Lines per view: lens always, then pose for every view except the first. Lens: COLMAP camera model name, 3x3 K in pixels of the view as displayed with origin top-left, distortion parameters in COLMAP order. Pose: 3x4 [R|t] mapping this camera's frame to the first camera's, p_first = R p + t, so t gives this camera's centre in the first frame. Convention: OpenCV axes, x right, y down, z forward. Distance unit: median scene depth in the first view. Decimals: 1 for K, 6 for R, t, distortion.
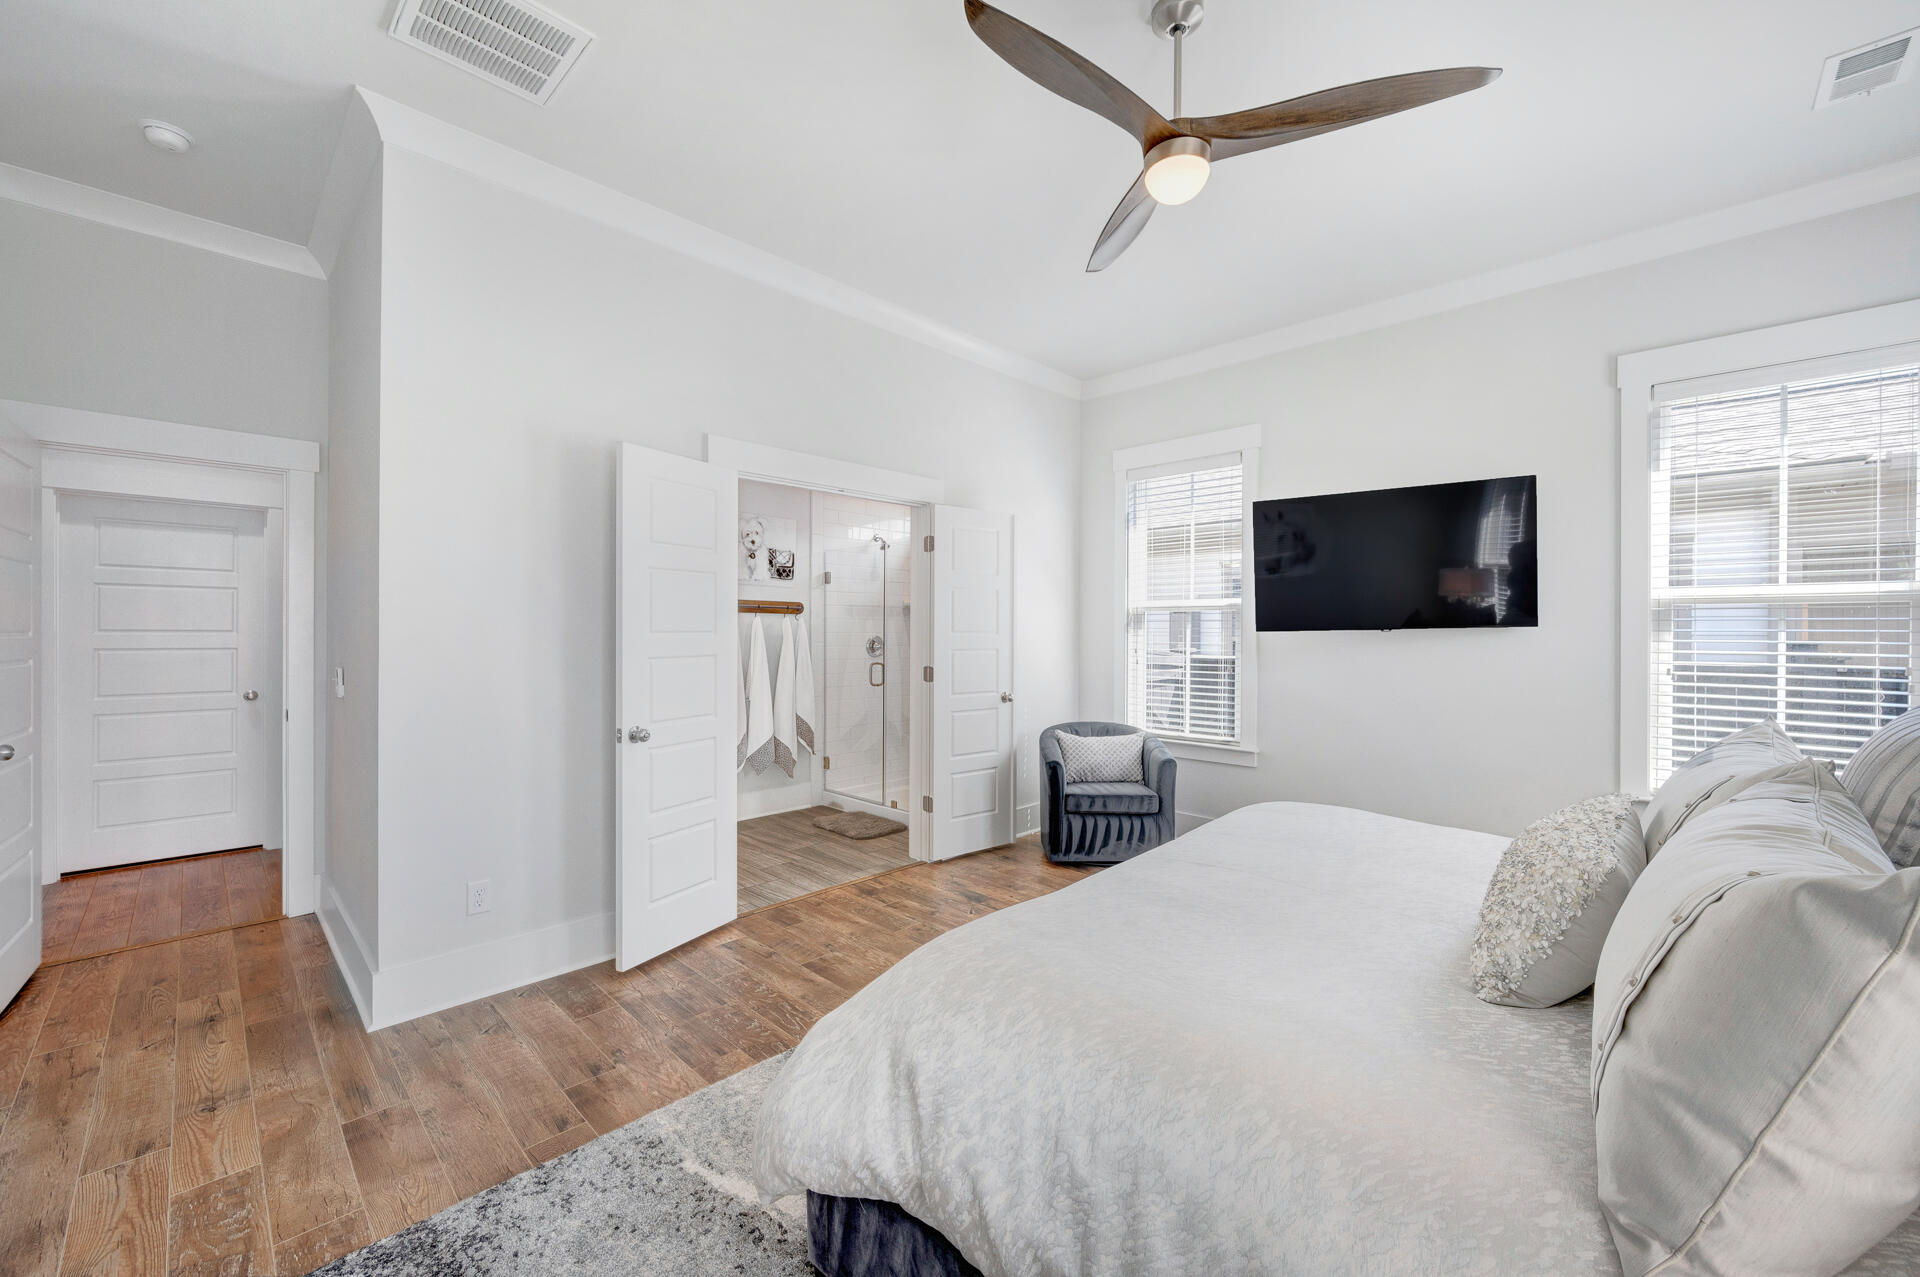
lens RADIAL K [[758.1, 0, 966.4], [0, 758.1, 641.8], [0, 0, 1]] dist [-0.002238, -0.000084]
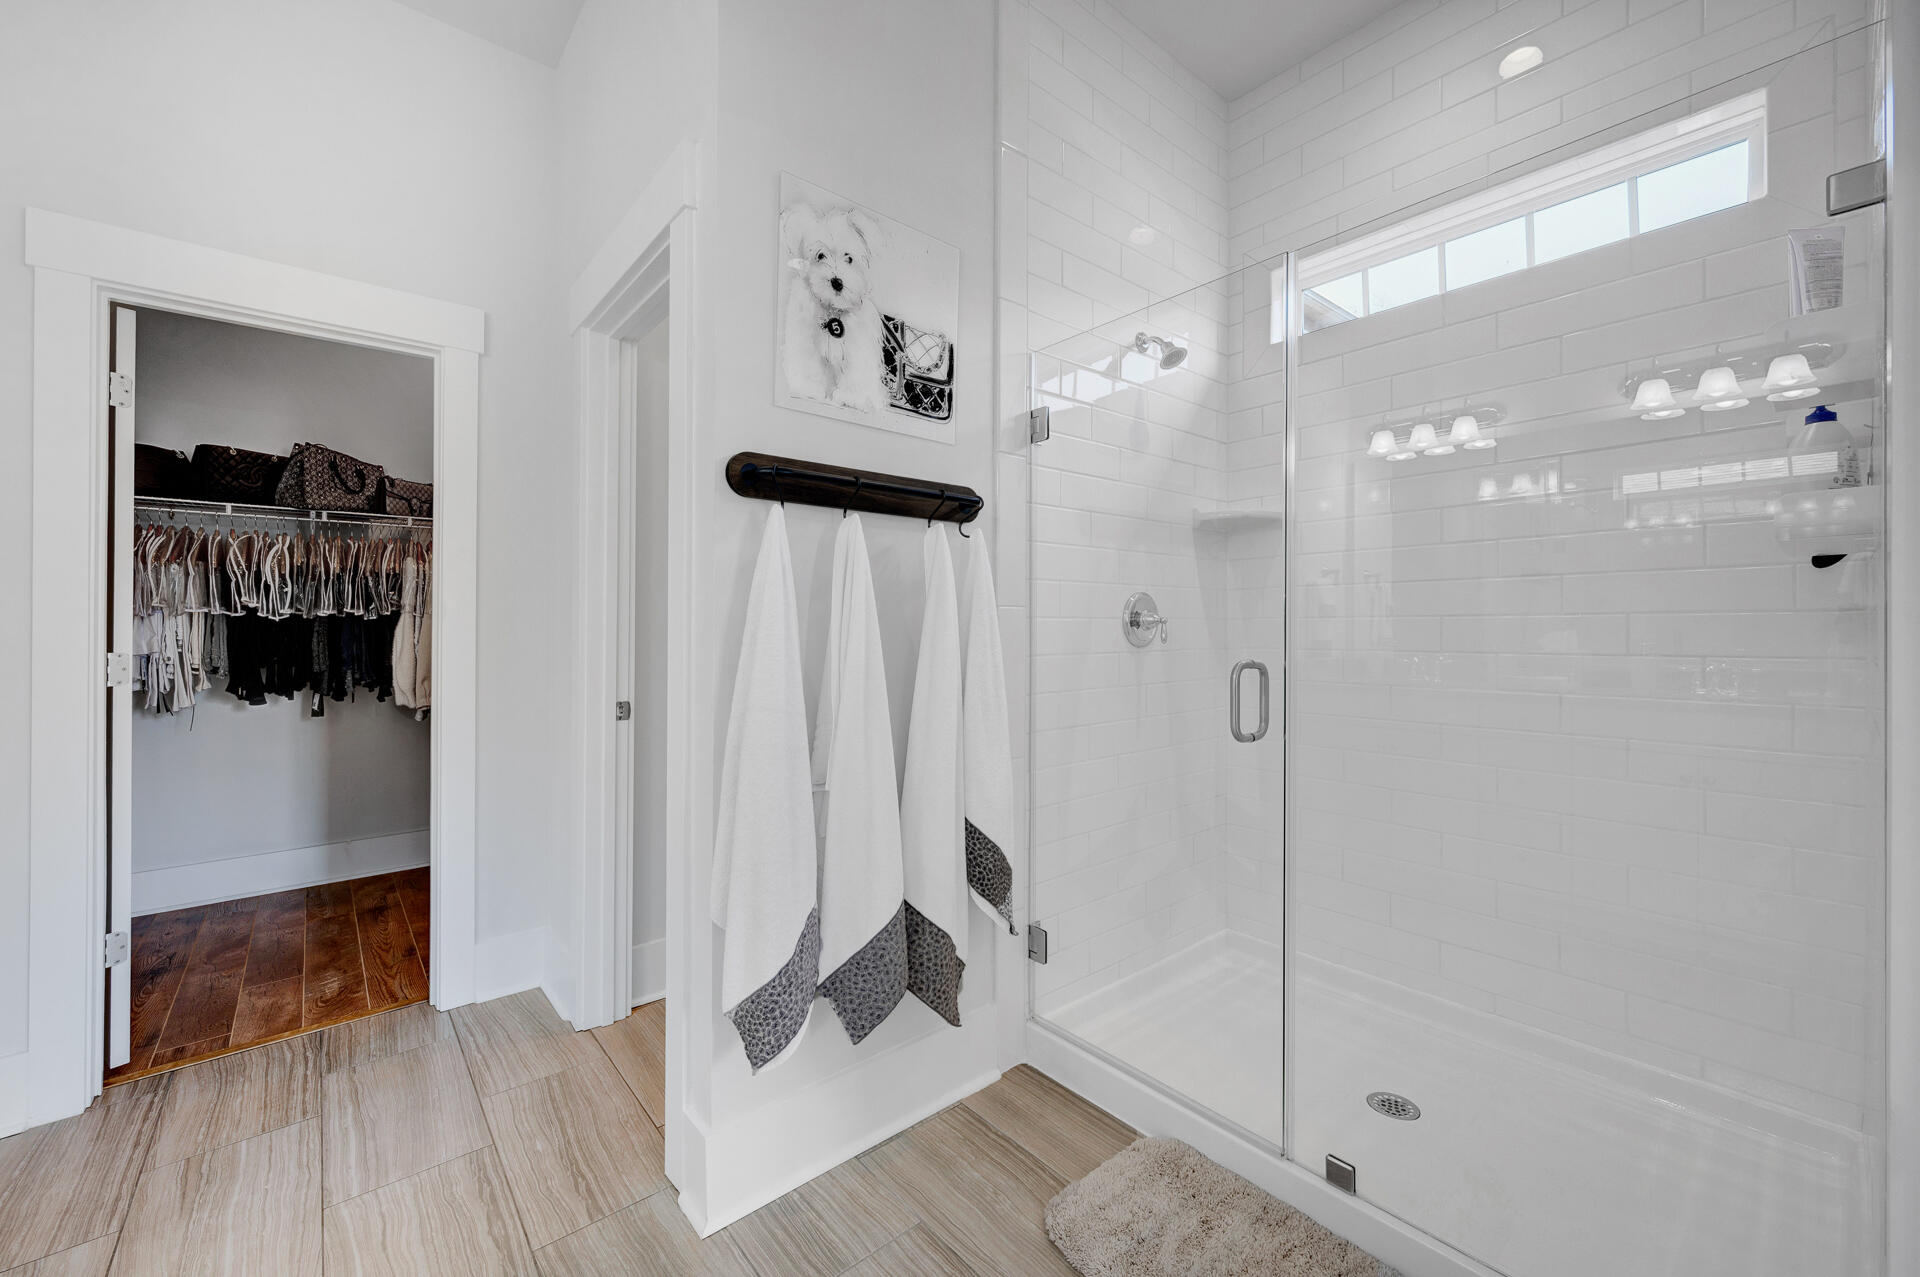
lens RADIAL K [[756.2, 0, 954.1], [0, 756.2, 625.8], [0, 0, 1]] dist [-0.000684, -0.000184]
pose [[0.993780, -0.005596, -0.111225, -0.197560], [0.003863, 0.999868, -0.015792, 0.016525], [0.111298, 0.015264, 0.993670, 0.689921]]
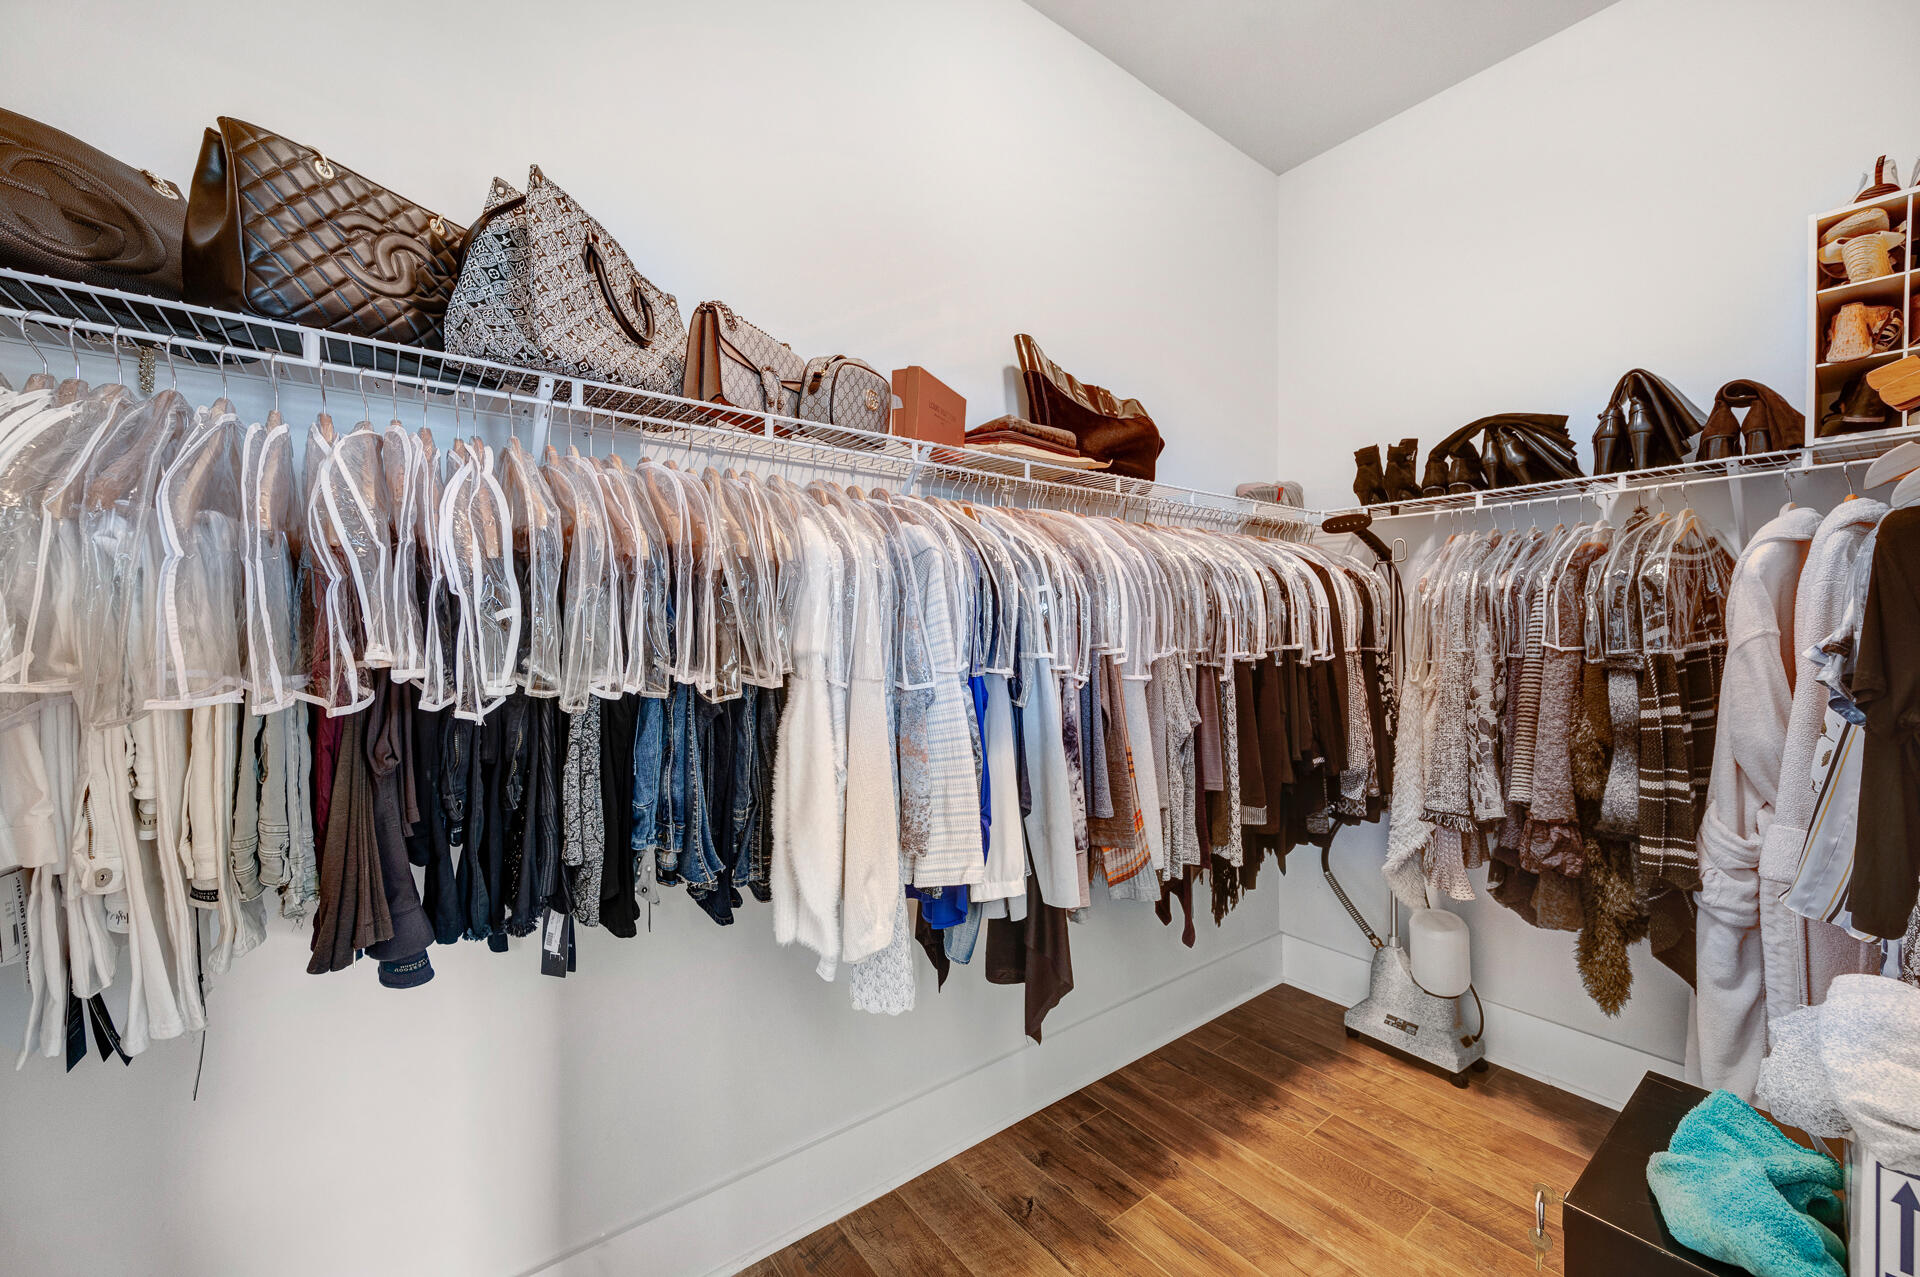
lens RADIAL K [[758.1, 0, 966.4], [0, 758.1, 641.8], [0, 0, 1]] dist [-0.002238, -0.000084]
pose [[0.988964, -0.004487, -0.148089, -0.640785], [0.003193, 0.999955, -0.008975, -0.013690], [0.148123, 0.008403, 0.988933, 1.053788]]
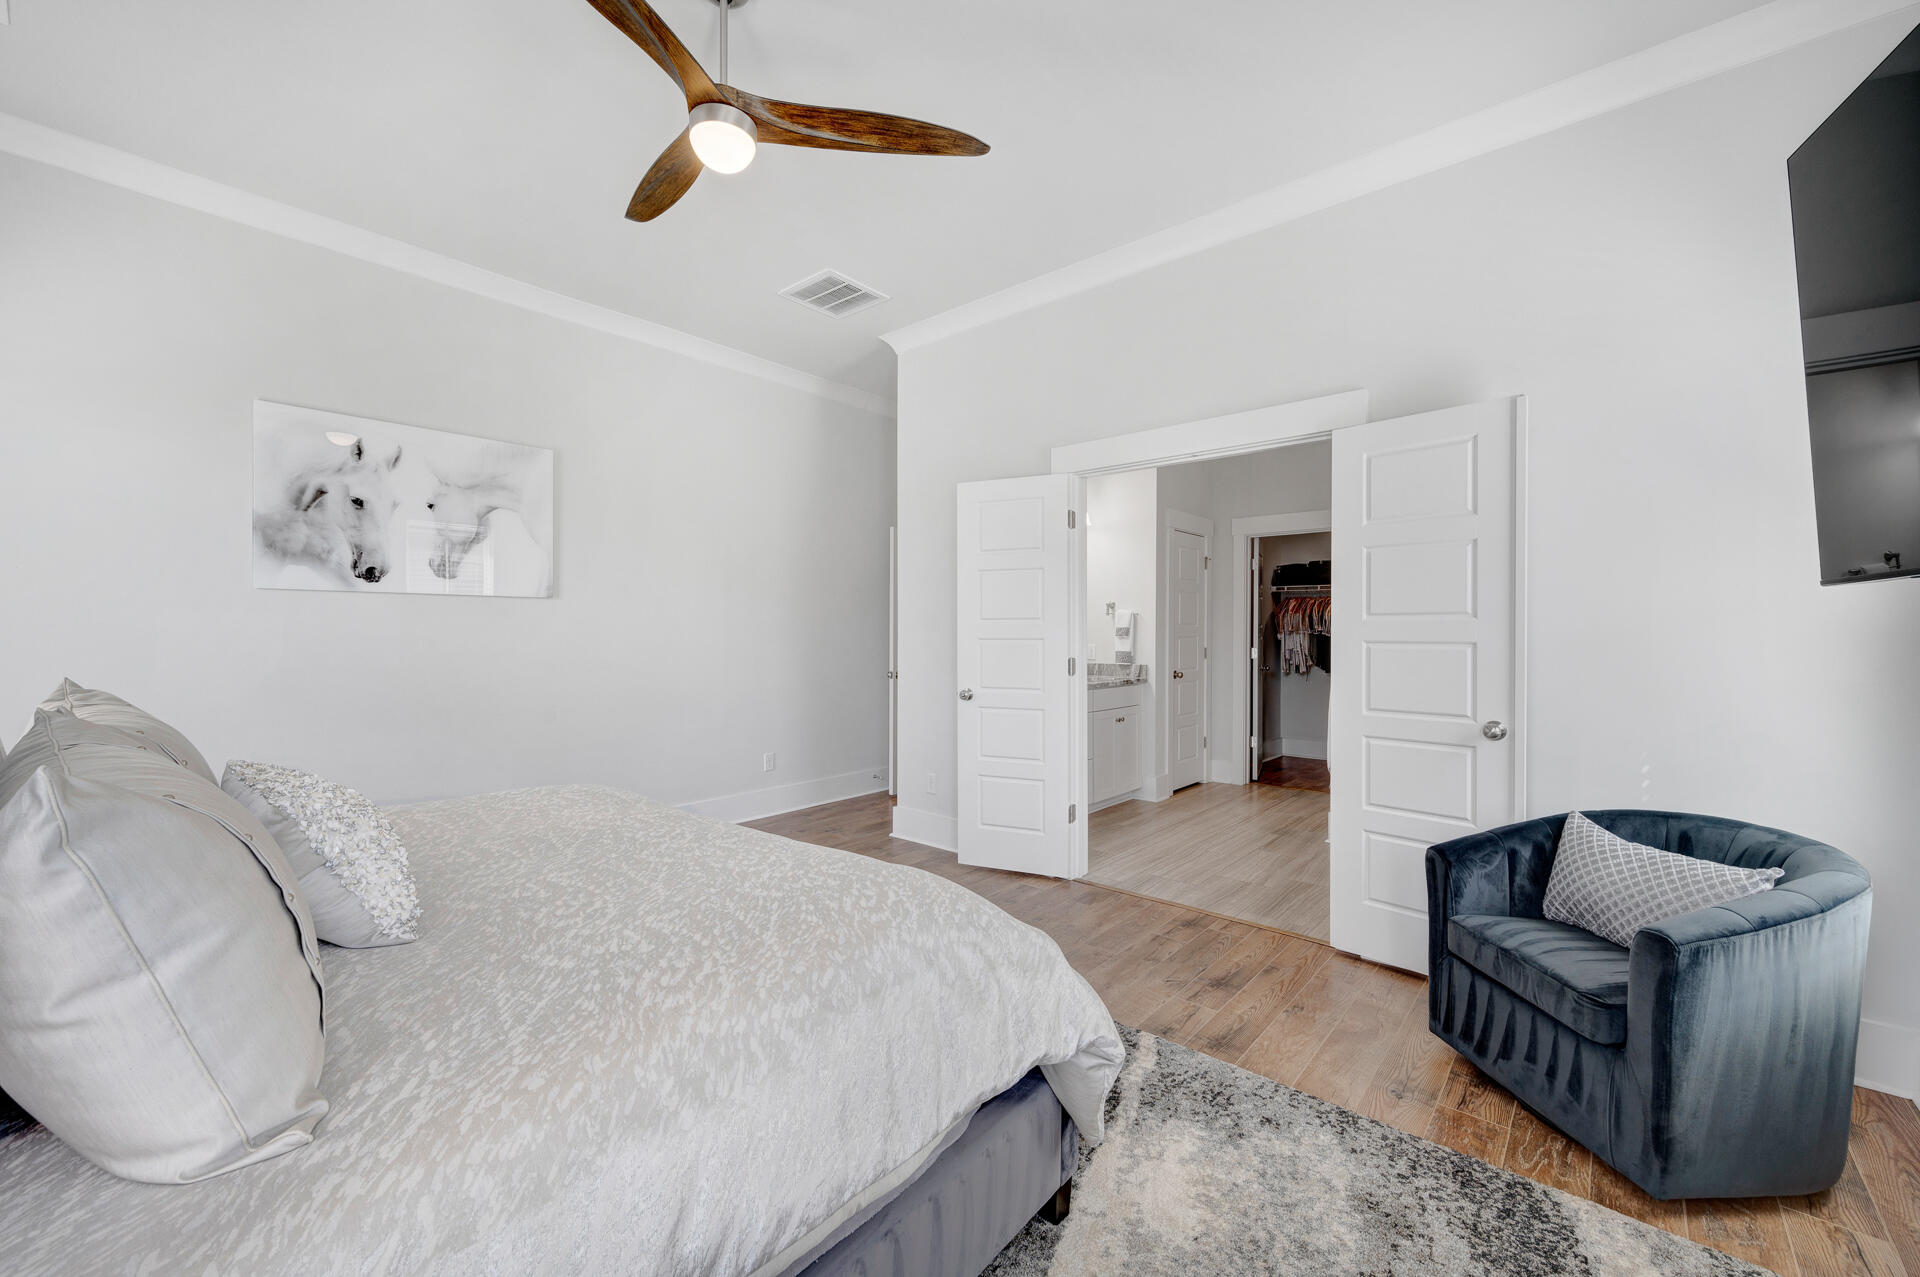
lens RADIAL K [[756.2, 0, 954.1], [0, 756.2, 625.8], [0, 0, 1]] dist [-0.000684, -0.000184]
pose [[0.036251, -0.010757, -0.999285, 0.511041], [-0.014553, 0.999830, -0.011291, 0.007869], [0.999237, 0.014952, 0.036088, 0.505527]]
